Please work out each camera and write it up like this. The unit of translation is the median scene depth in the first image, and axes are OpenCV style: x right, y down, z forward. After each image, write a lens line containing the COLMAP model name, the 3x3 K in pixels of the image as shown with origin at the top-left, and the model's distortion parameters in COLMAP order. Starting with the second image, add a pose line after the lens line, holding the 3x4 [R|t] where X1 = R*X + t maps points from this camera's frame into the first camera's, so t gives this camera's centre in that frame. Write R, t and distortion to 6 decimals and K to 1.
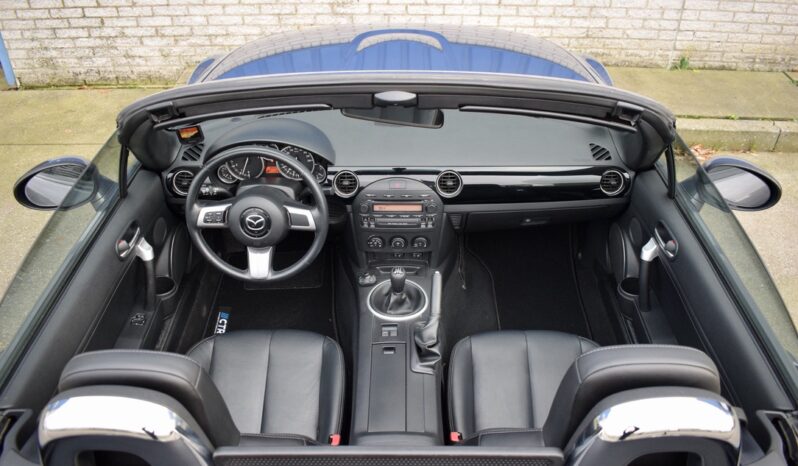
lens RADIAL K [[630.2, 0, 403.5], [0, 630.2, 228.9], [0, 0, 1]] dist [-0.090783, 0.012103]
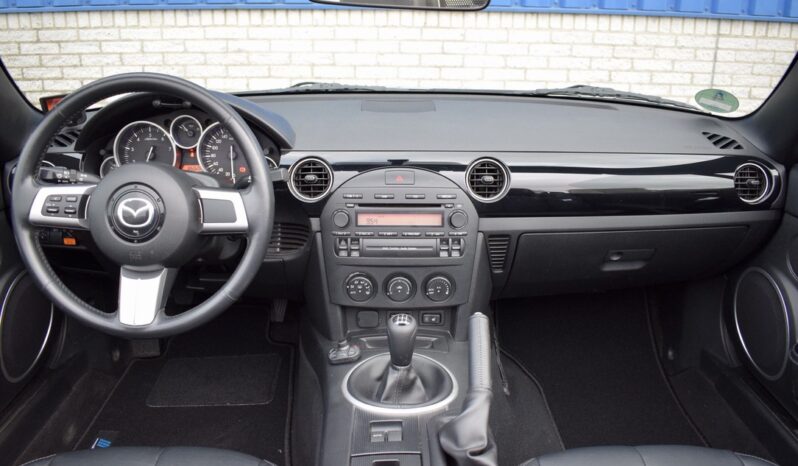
lens RADIAL K [[630.2, 0, 399.5], [0, 630.2, 226.6], [0, 0, 1]] dist [-0.090783, 0.012103]
pose [[0.999791, 0.002077, 0.020337, -0.021035], [0.004395, 0.949732, -0.313034, 0.152611], [-0.019965, 0.313058, 0.949524, 0.457834]]
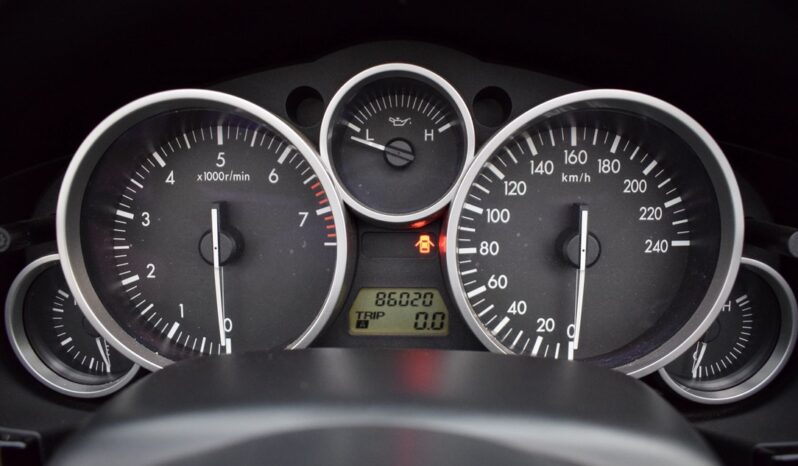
lens RADIAL K [[630.2, 0, 400.2], [0, 630.2, 238.3], [0, 0, 1]] dist [-0.090783, 0.012103]
pose [[0.999908, 0.003748, -0.013039, -0.214325], [-0.008181, 0.933266, -0.359093, -0.060407], [0.010823, 0.359167, 0.933211, 0.893931]]
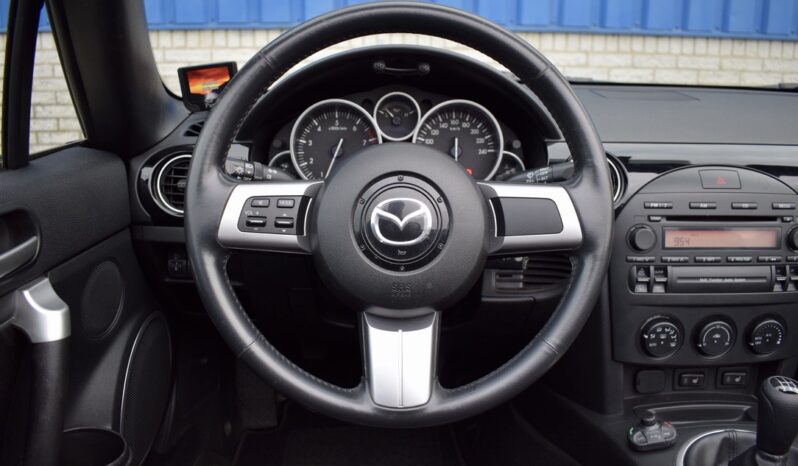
lens RADIAL K [[630.2, 0, 405.2], [0, 630.2, 238.2], [0, 0, 1]] dist [-0.090783, 0.012103]
pose [[0.999609, -0.001588, 0.027932, -0.222875], [0.011591, 0.932189, -0.361788, 0.106211], [-0.025463, 0.361970, 0.931842, 0.640235]]
